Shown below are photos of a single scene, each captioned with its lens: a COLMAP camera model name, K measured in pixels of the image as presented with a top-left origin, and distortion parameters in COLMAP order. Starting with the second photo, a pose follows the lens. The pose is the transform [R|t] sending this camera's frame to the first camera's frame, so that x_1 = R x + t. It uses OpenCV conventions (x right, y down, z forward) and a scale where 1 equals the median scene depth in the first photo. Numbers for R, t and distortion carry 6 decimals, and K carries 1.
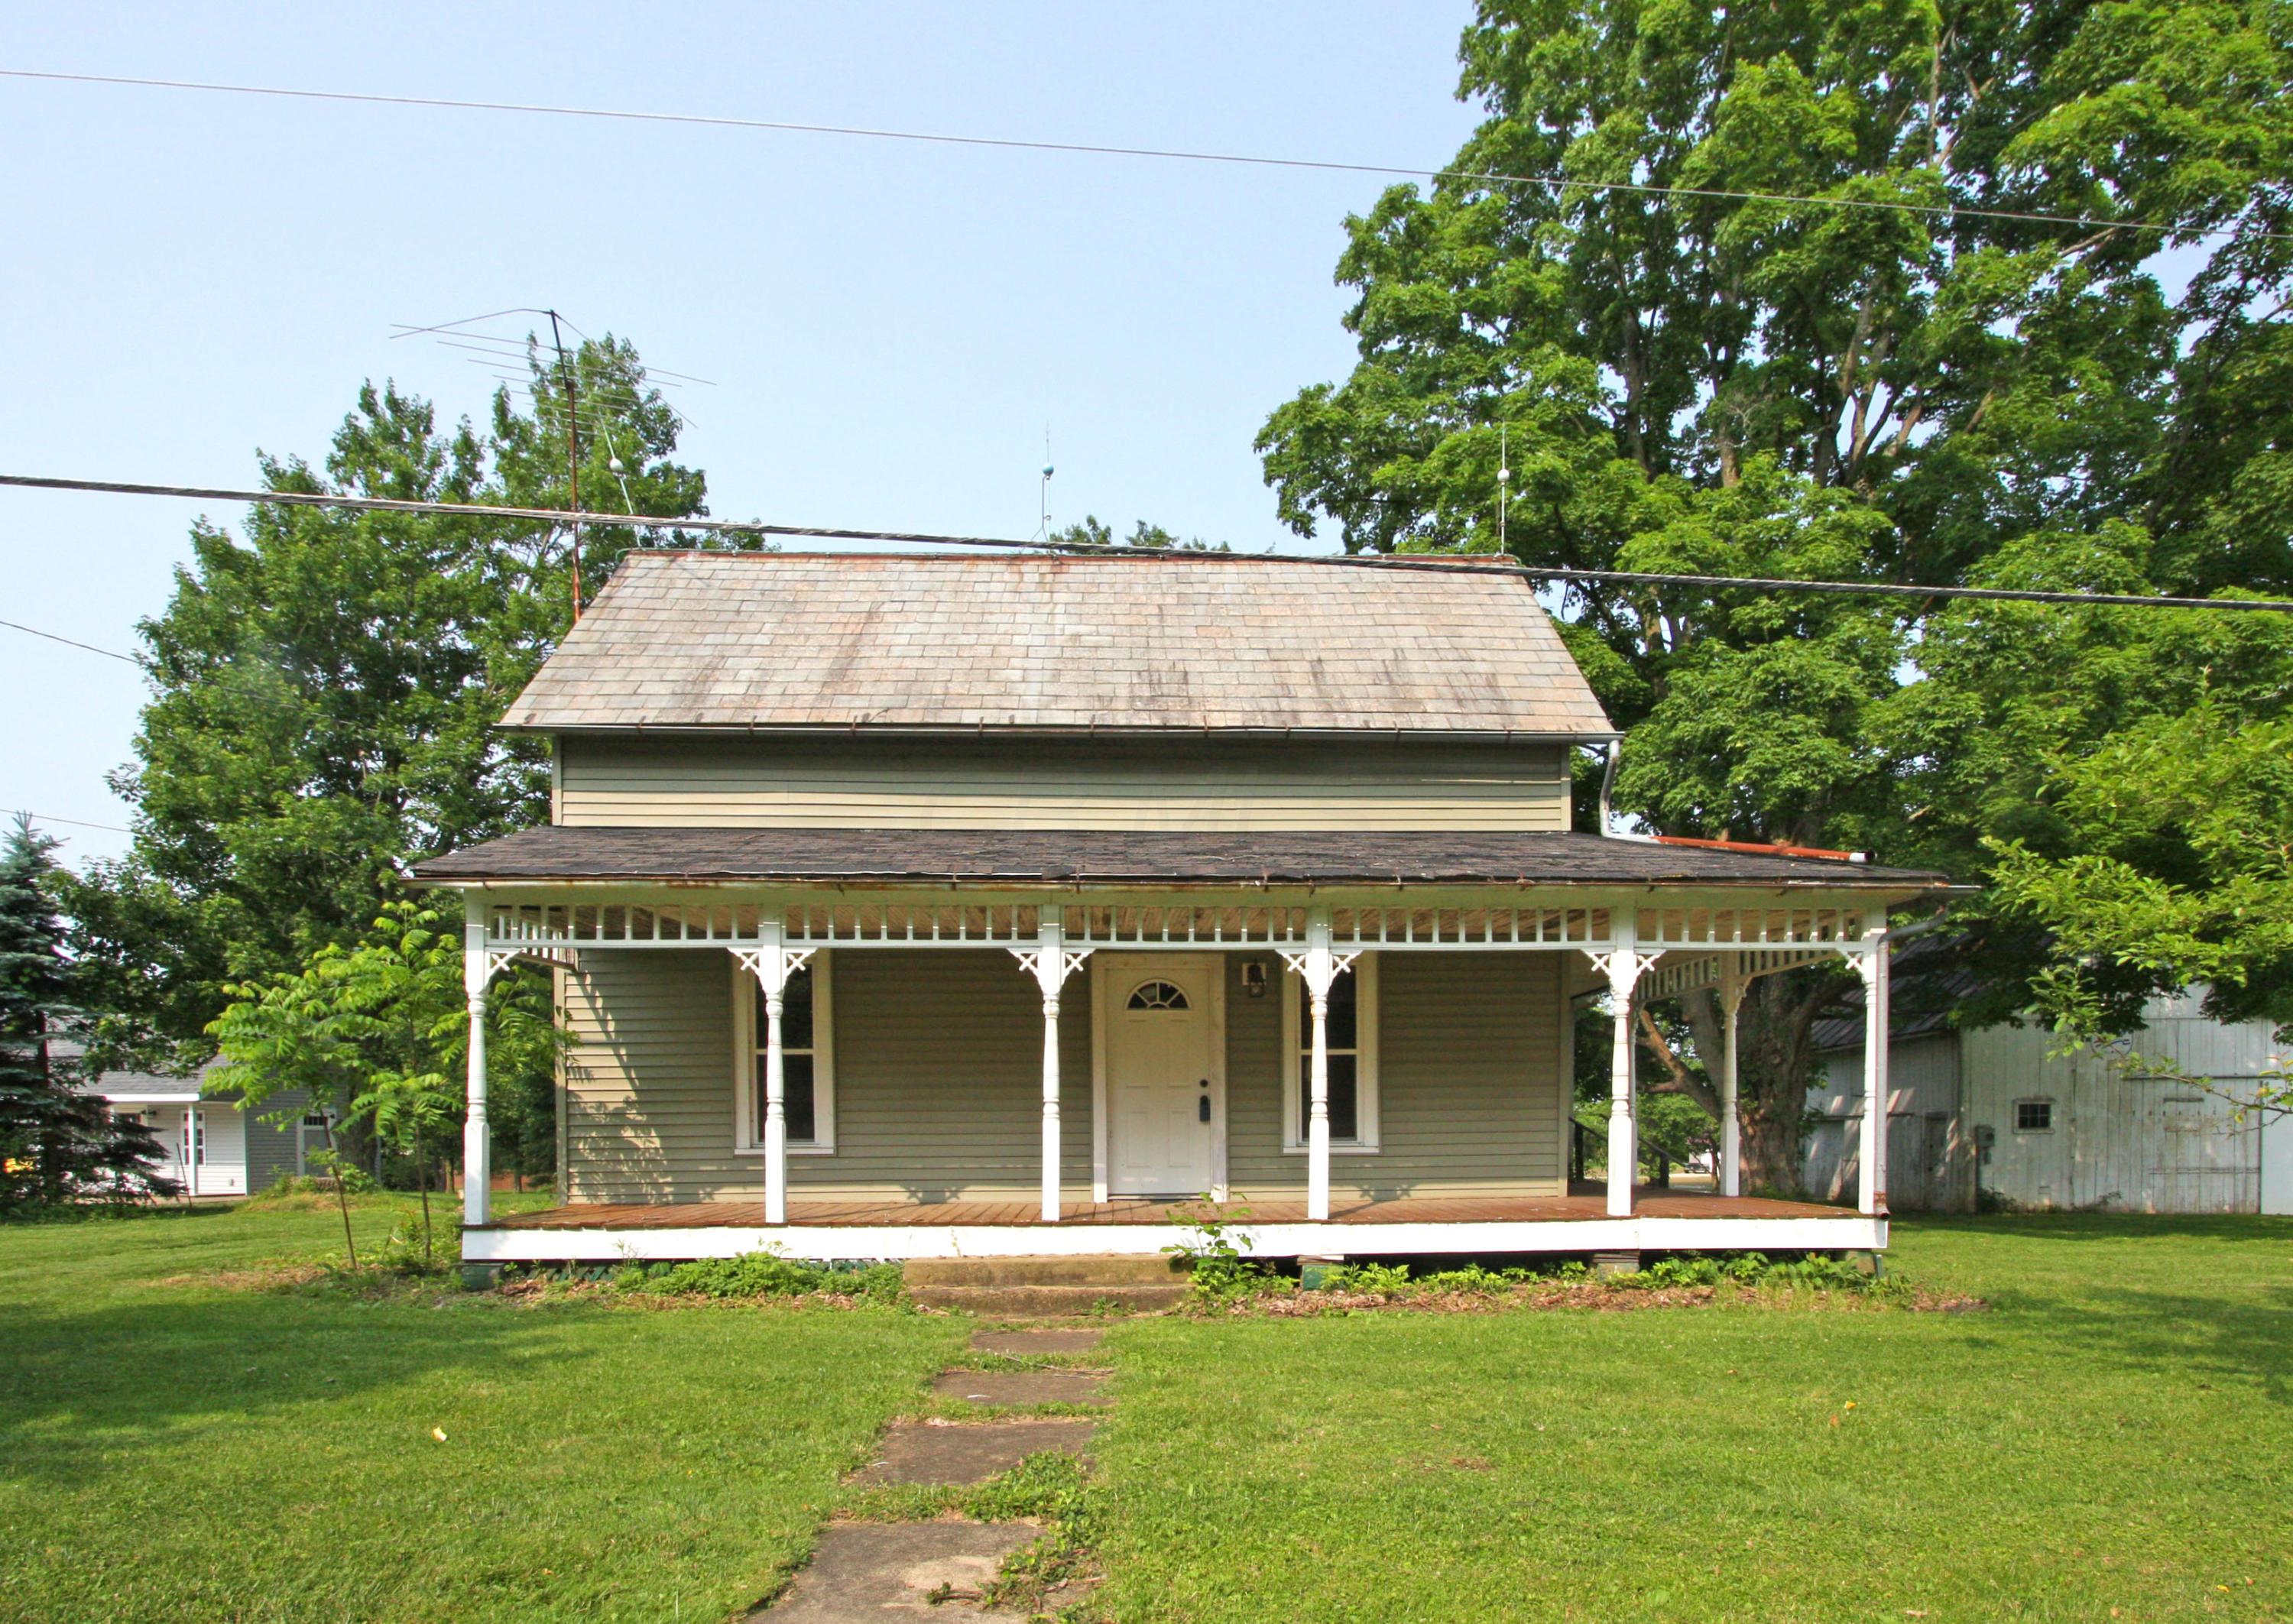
lens RADIAL K [[1087.9, 0, 1153.1], [0, 1087.9, 1037.7], [0, 0, 1]] dist [-0.007451, 0.001259]
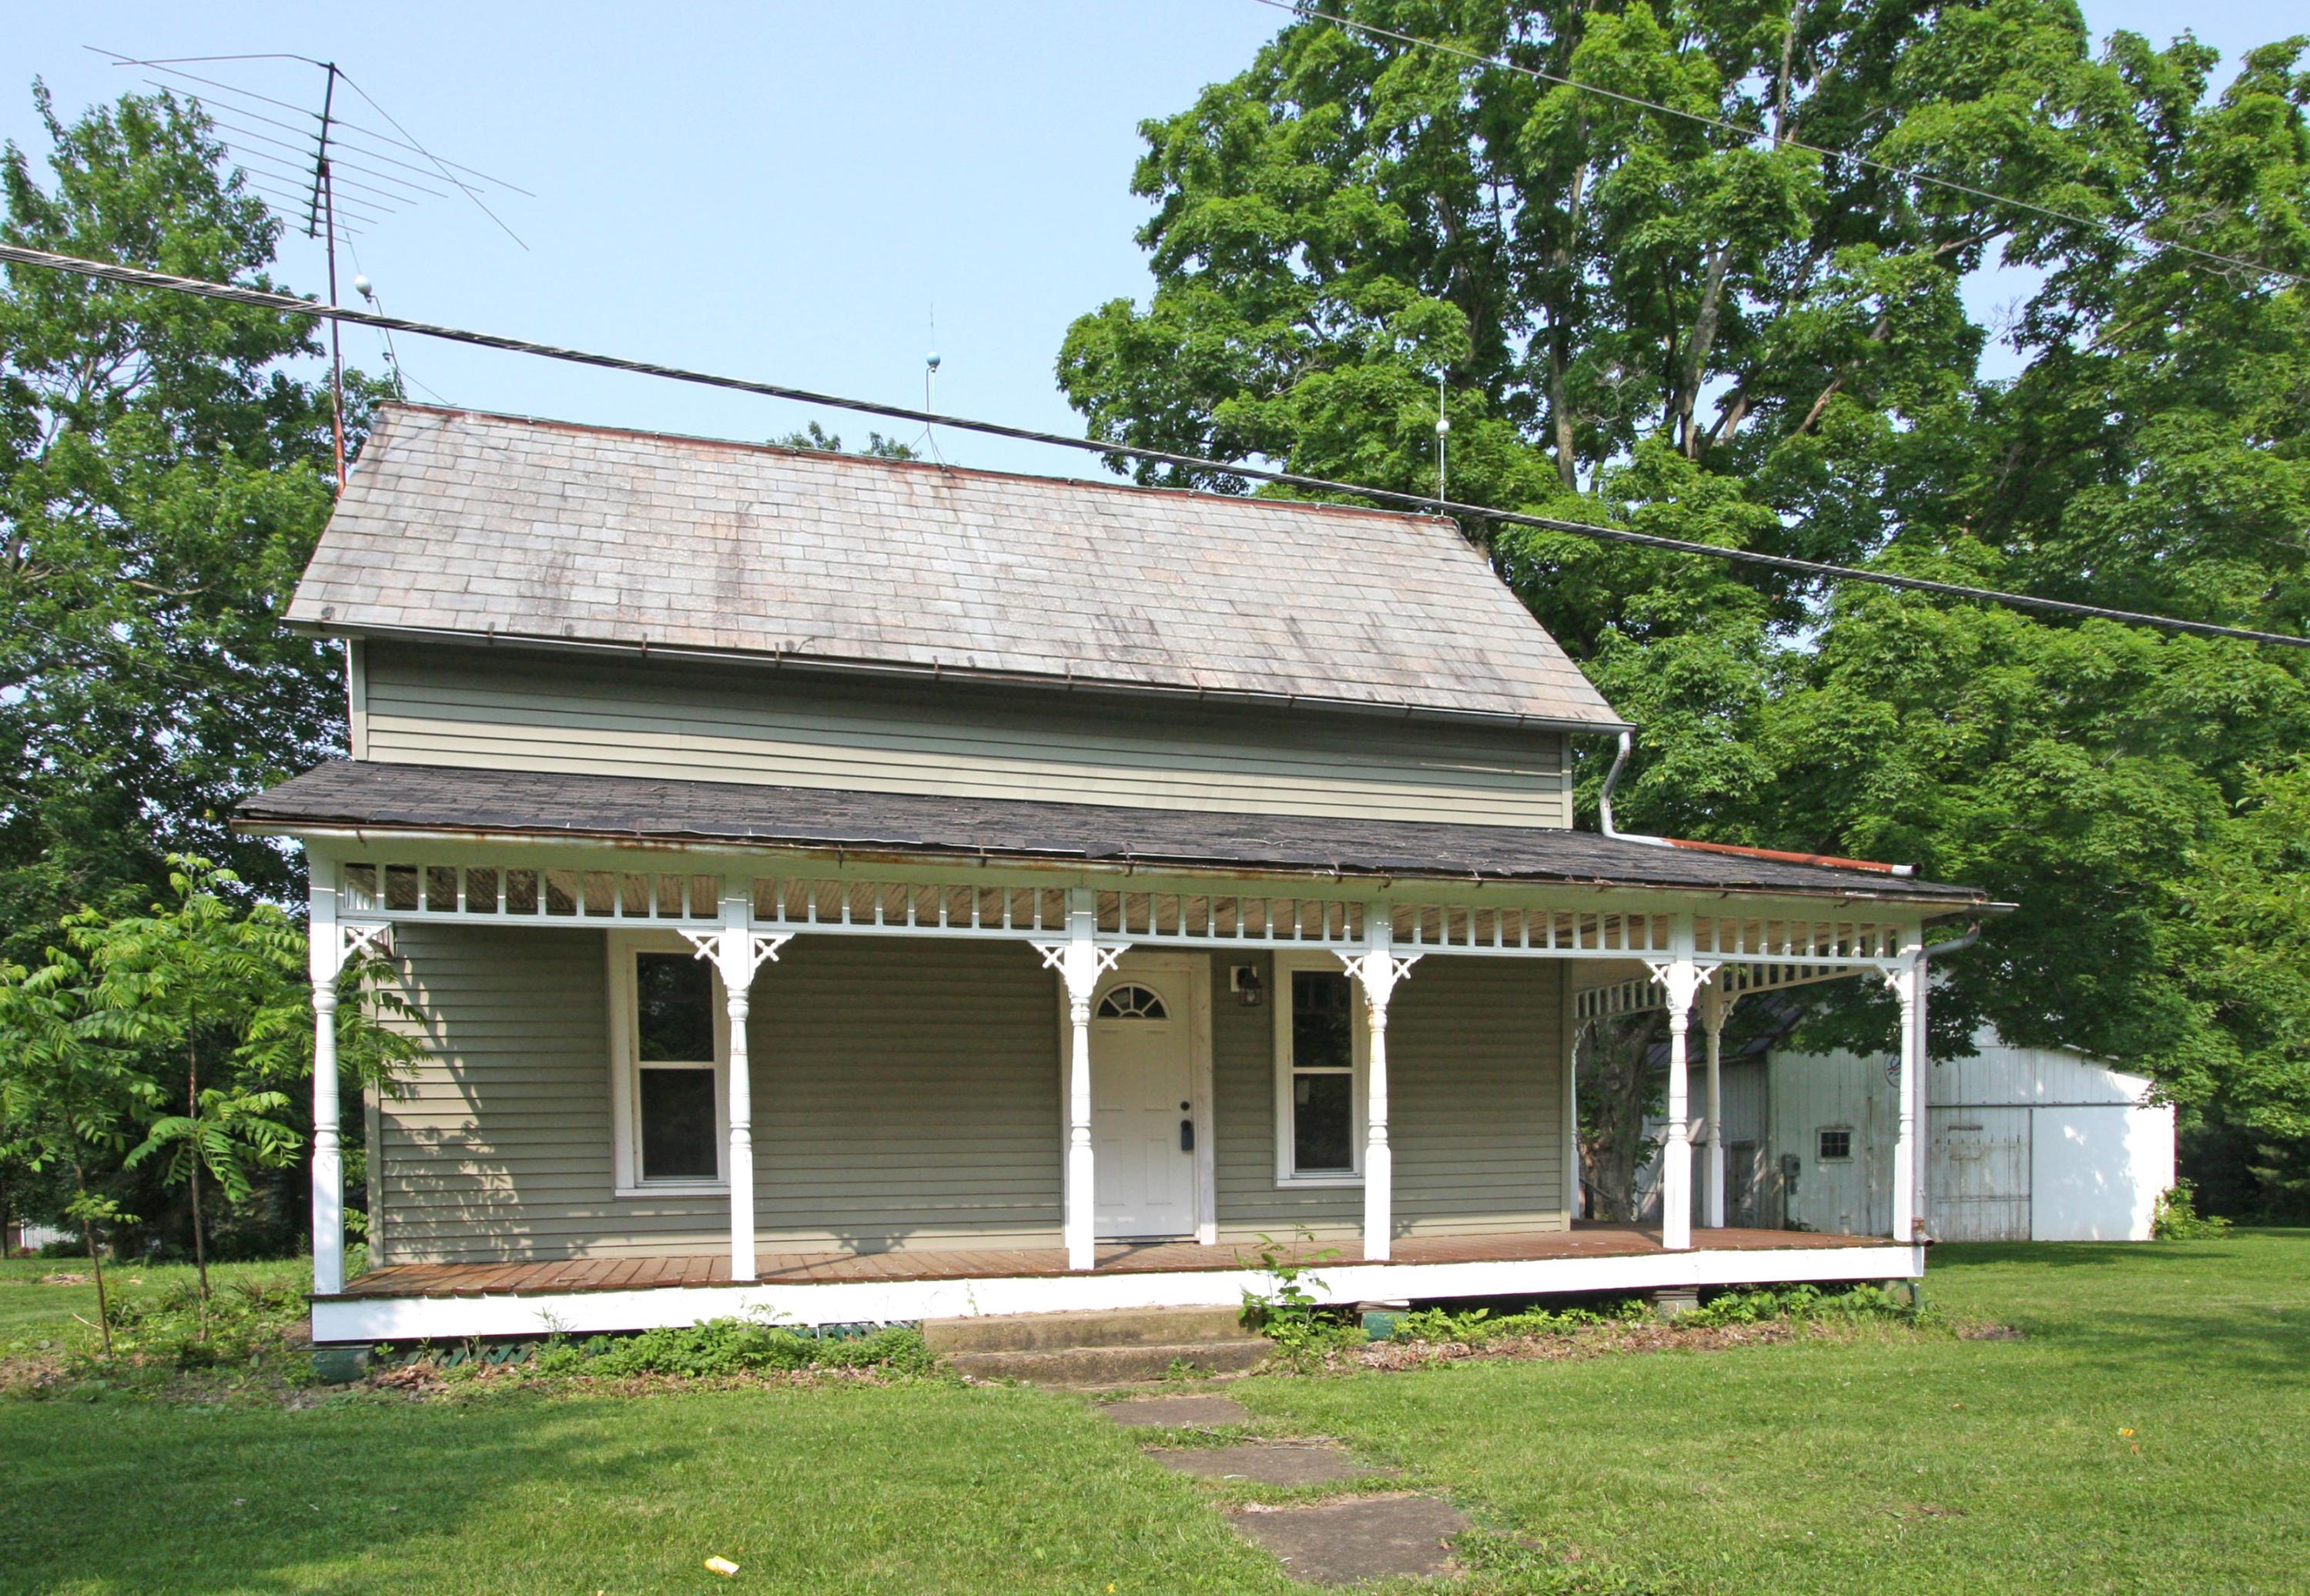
lens RADIAL K [[1279.8, 0, 1070.9], [0, 1279.8, 1070.2], [0, 0, 1]] dist [-0.003527, 0.001229]
pose [[0.979080, 0.007206, 0.203350, -0.286892], [-0.009034, 0.999927, 0.008060, 0.007732], [-0.203277, -0.009728, 0.979073, 0.042405]]
